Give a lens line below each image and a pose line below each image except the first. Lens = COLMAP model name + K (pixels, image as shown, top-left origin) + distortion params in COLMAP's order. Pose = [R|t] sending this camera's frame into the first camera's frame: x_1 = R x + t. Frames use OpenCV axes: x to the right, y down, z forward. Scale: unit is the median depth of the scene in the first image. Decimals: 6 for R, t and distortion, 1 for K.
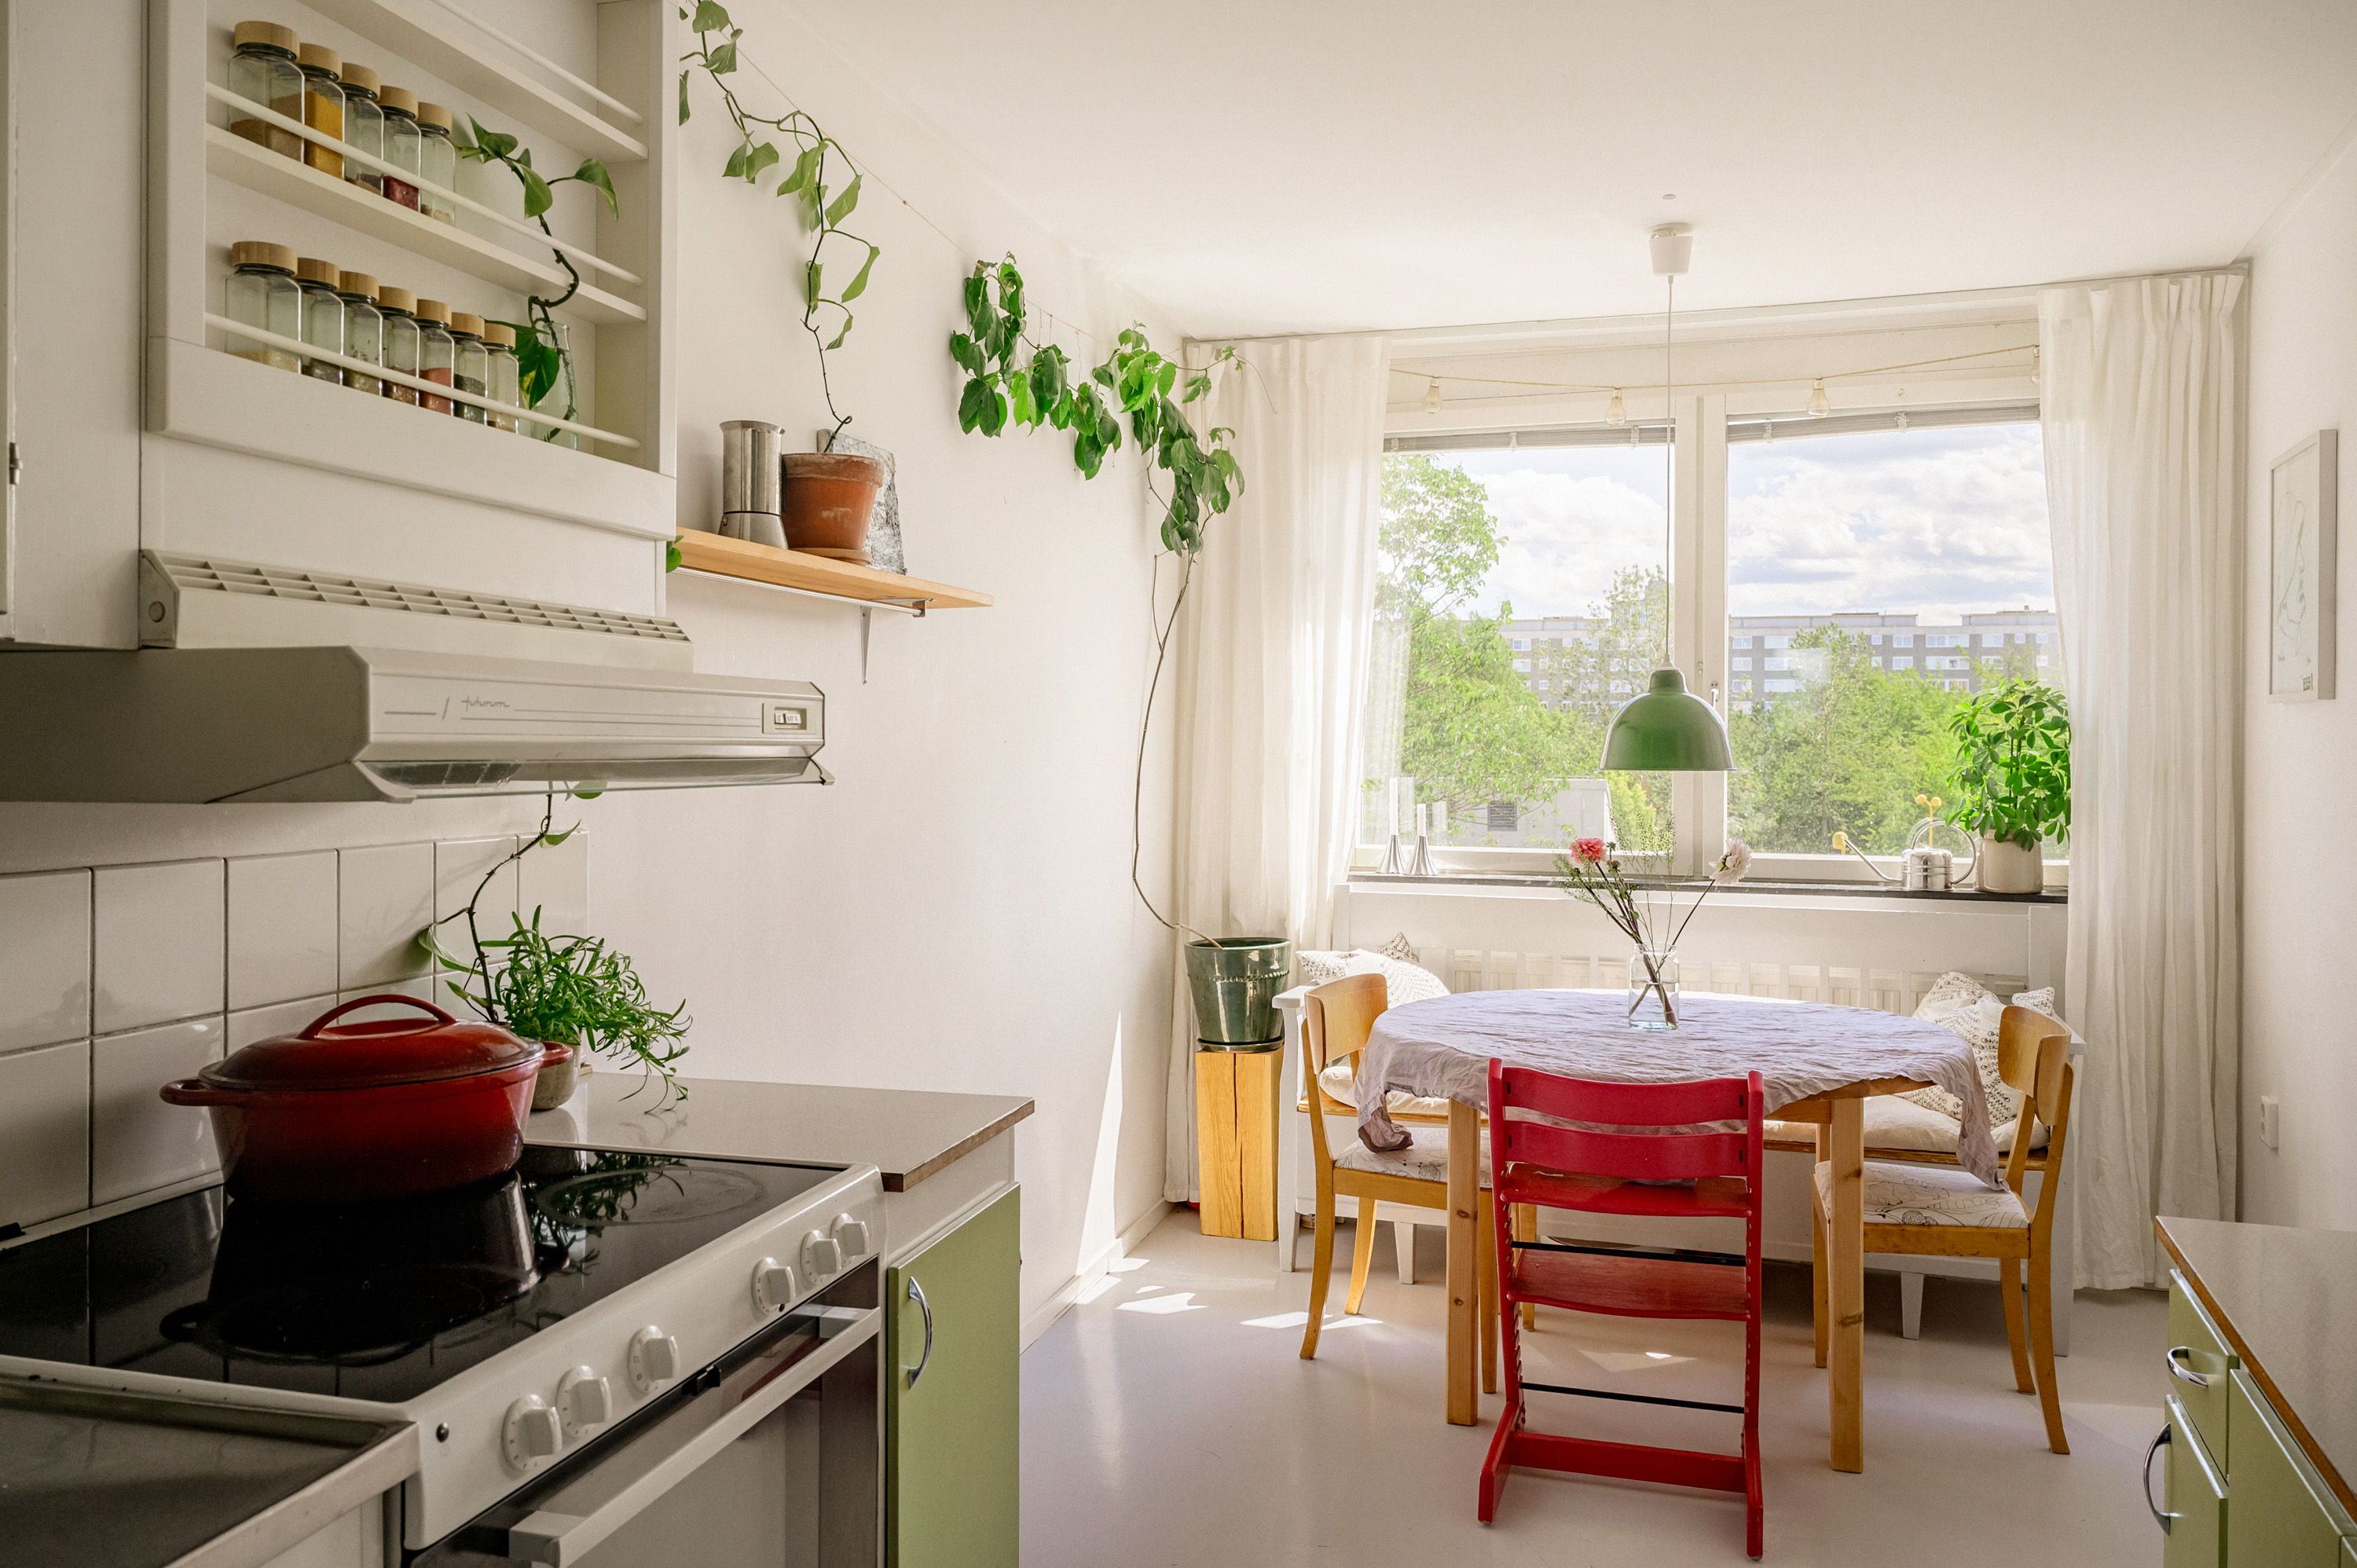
lens RADIAL K [[1798.0, 0, 1175.5], [0, 1798.0, 727.9], [0, 0, 1]] dist [-0.004653, -0.001176]
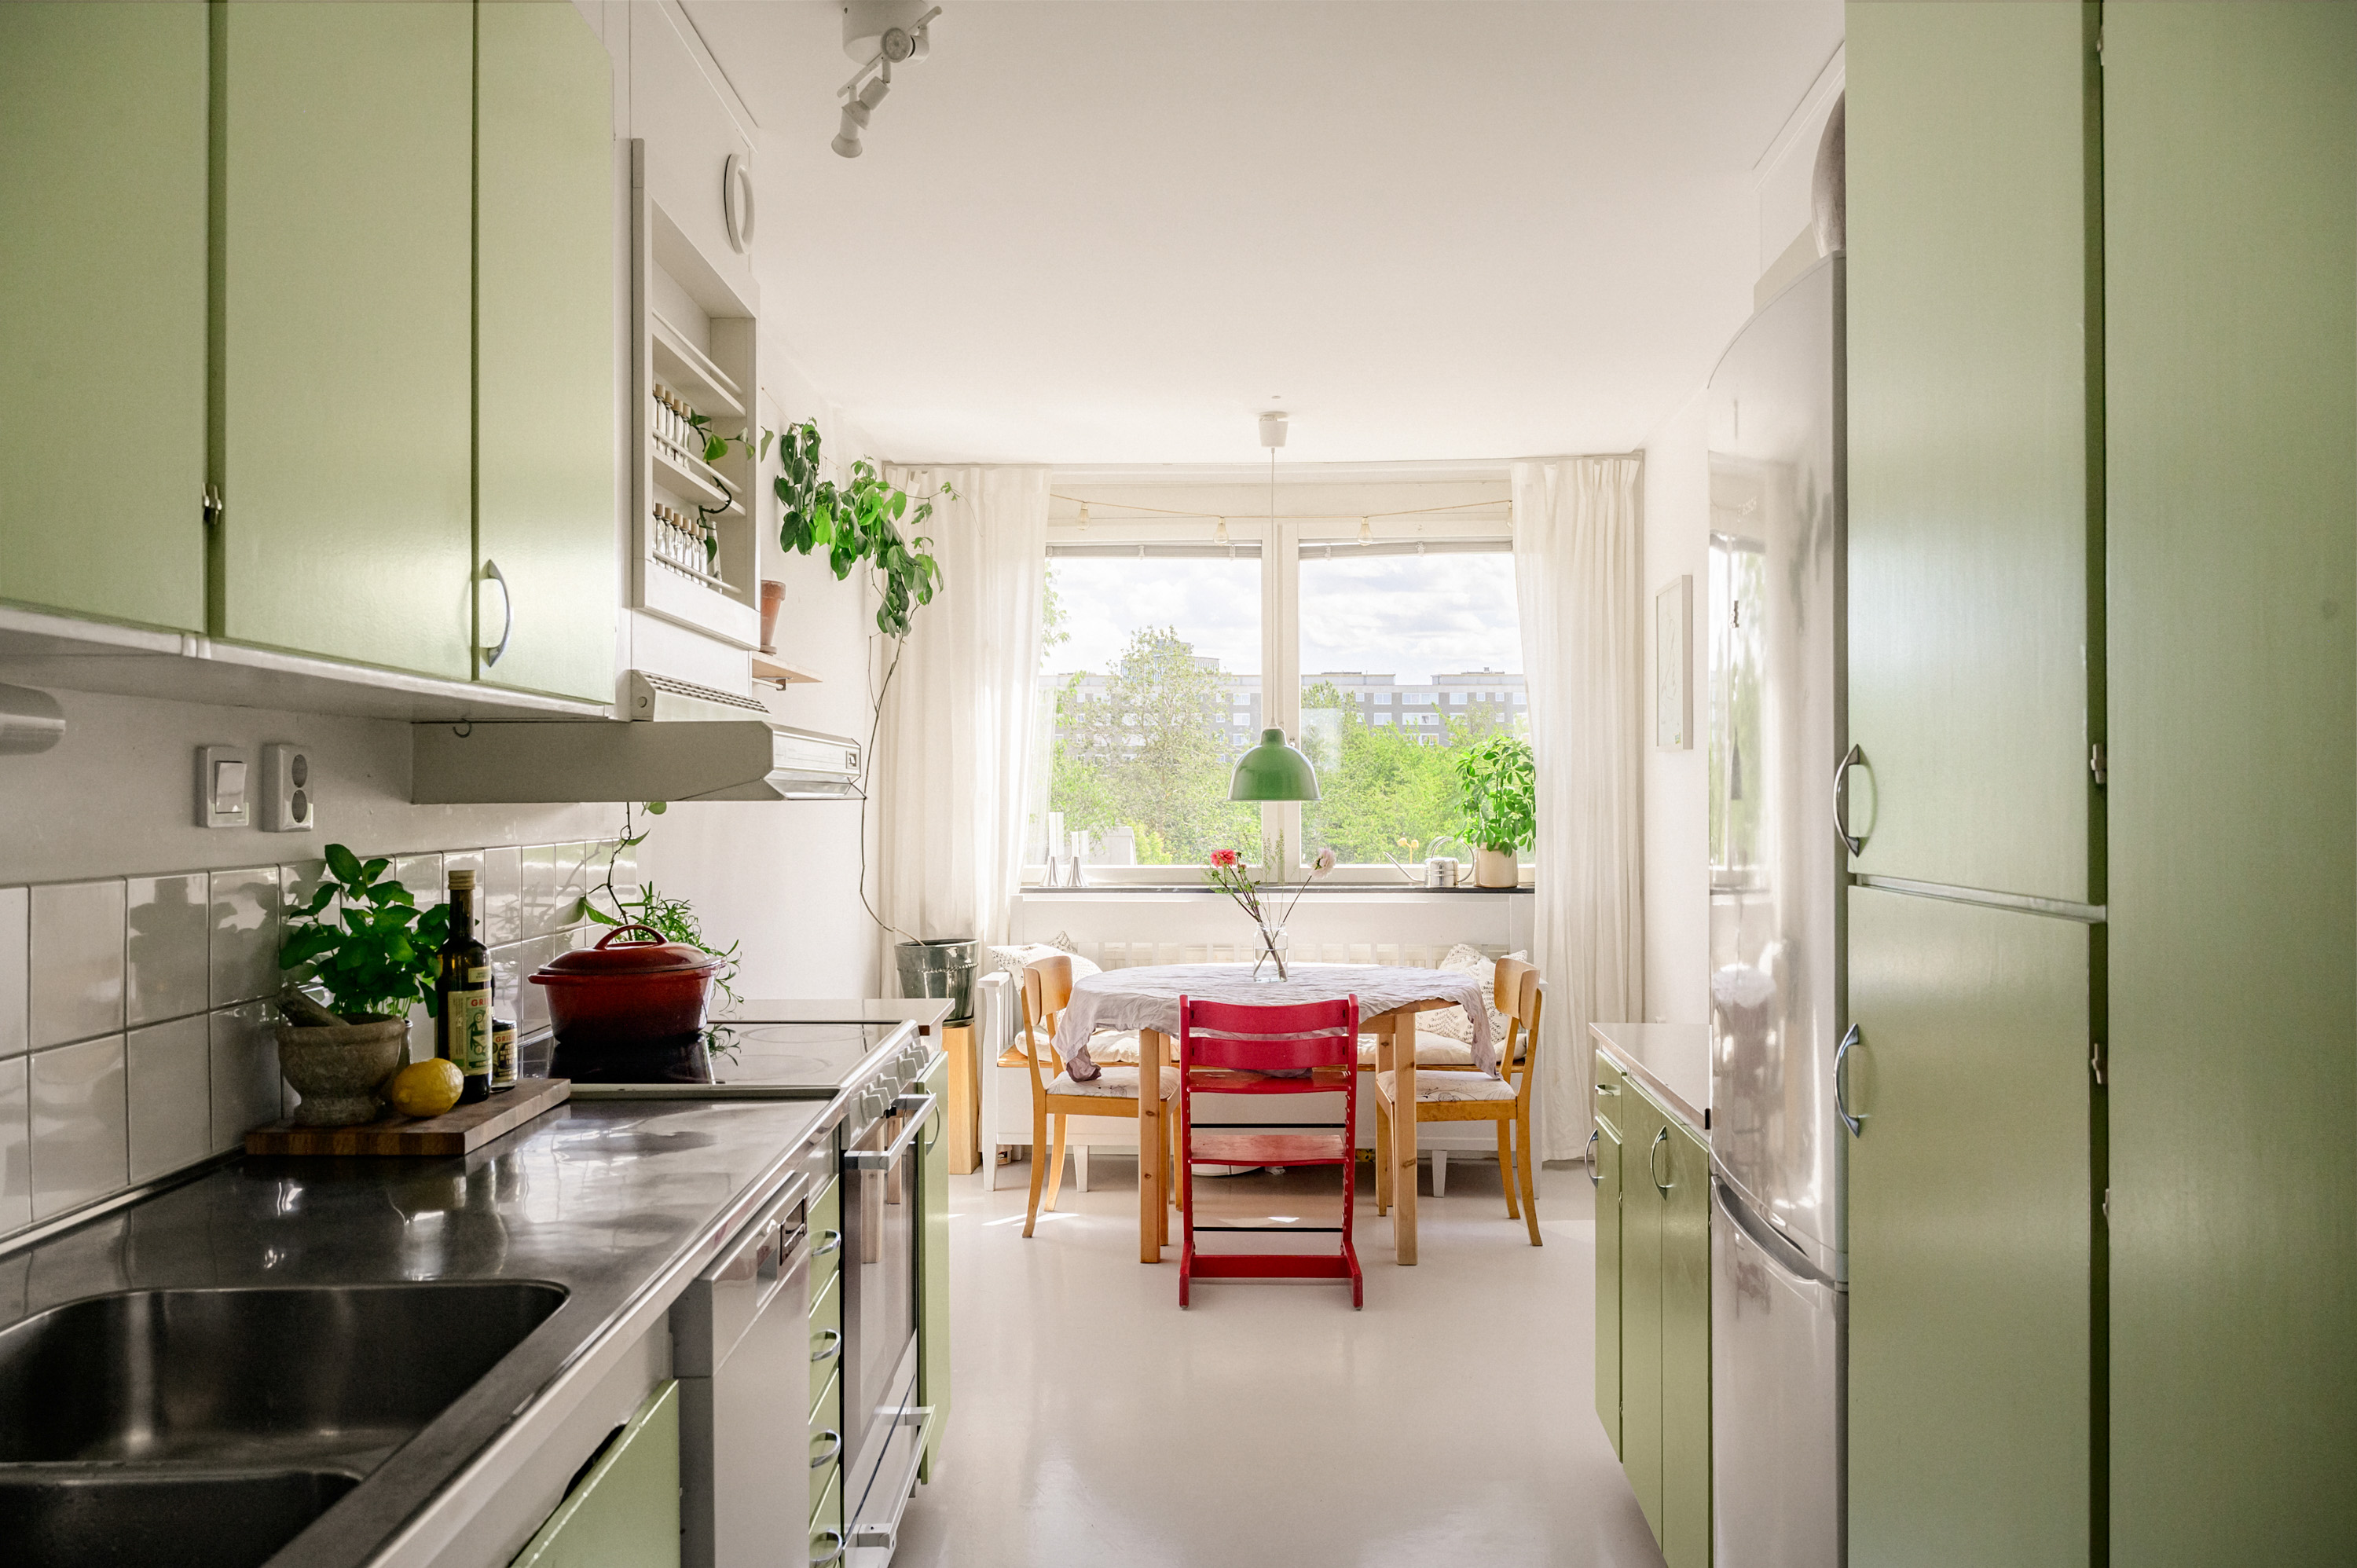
lens RADIAL K [[1798.0, 0, 1175.5], [0, 1798.0, 727.9], [0, 0, 1]] dist [-0.004653, -0.001176]
pose [[0.963394, 0.002580, 0.268078, -0.161434], [0.005398, 0.999564, -0.029019, 0.006504], [-0.268036, 0.029404, 0.962960, -0.302778]]
